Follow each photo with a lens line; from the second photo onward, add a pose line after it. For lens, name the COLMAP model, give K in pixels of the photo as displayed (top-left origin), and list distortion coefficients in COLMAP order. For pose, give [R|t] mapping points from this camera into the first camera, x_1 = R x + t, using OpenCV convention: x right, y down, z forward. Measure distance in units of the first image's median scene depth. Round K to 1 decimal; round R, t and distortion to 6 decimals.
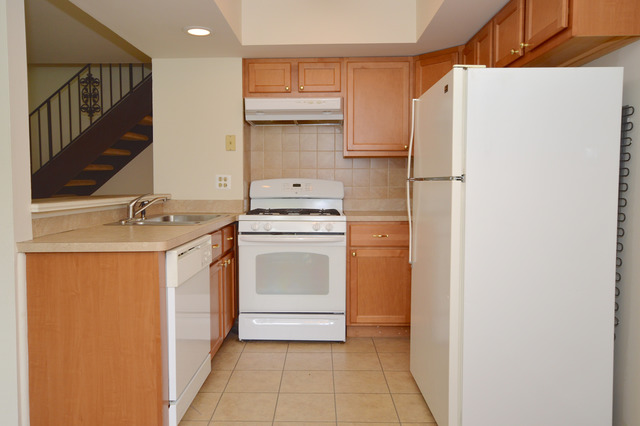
lens RADIAL K [[465.3, 0, 318.4], [0, 465.3, 202.3], [0, 0, 1]] dist [0.003356, 0.001331]
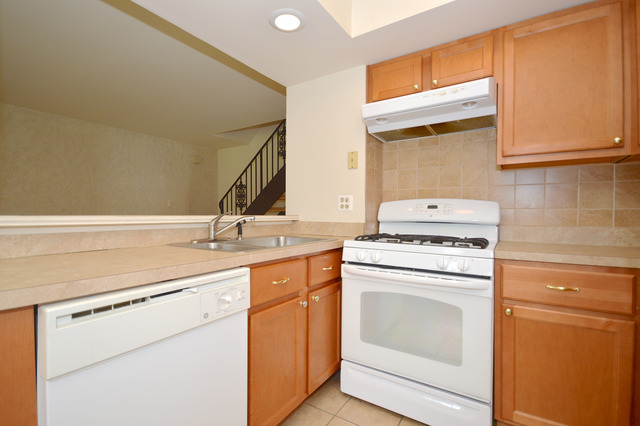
lens RADIAL K [[298.9, 0, 318.0], [0, 298.9, 215.5], [0, 0, 1]] dist [0.001125, -0.000271]
pose [[0.846984, 0.008537, -0.531550, 0.070292], [-0.029549, 0.999081, -0.031038, 0.001225], [0.530797, 0.041995, 0.846458, 0.498007]]
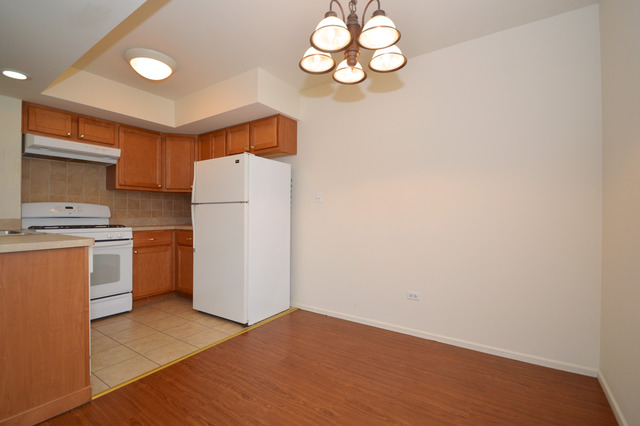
lens RADIAL K [[282.9, 0, 320.0], [0, 282.9, 213.0], [0, 0, 1]] dist [-0.010405, -0.000293]
pose [[0.541278, 0.005795, 0.840824, -0.369406], [0.035920, 0.998904, -0.030008, 0.030572], [-0.840076, 0.046445, 0.540477, -0.022579]]
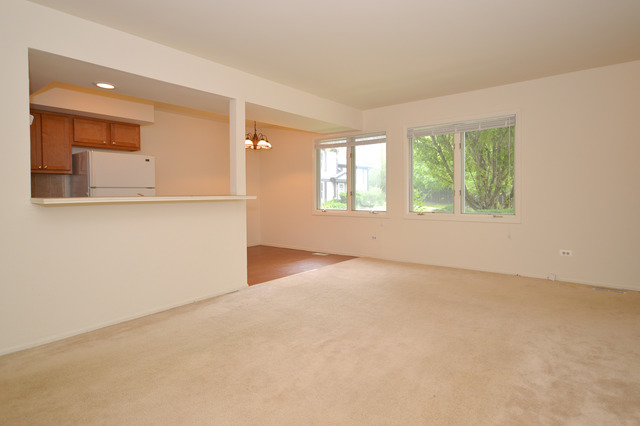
lens RADIAL K [[349.9, 0, 320.0], [0, 349.9, 213.0], [0, 0, 1]] dist [-0.000495, -0.000093]
pose [[-0.781032, -0.031002, 0.623721, -1.279585], [0.035200, 0.994994, 0.093533, -0.034817], [-0.623498, 0.095007, -0.776031, 1.251281]]
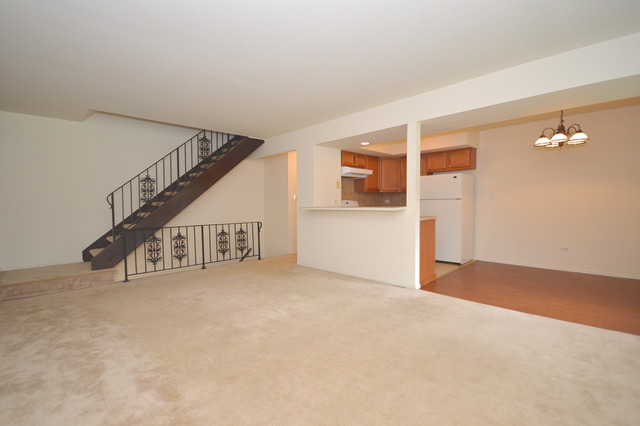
lens RADIAL K [[282.9, 0, 320.0], [0, 282.9, 213.0], [0, 0, 1]] dist [-0.010405, -0.000293]
pose [[0.706324, -0.025906, 0.707415, -1.343742], [0.041705, 0.999117, -0.005052, 0.019811], [-0.706660, 0.033071, 0.706780, 0.053587]]
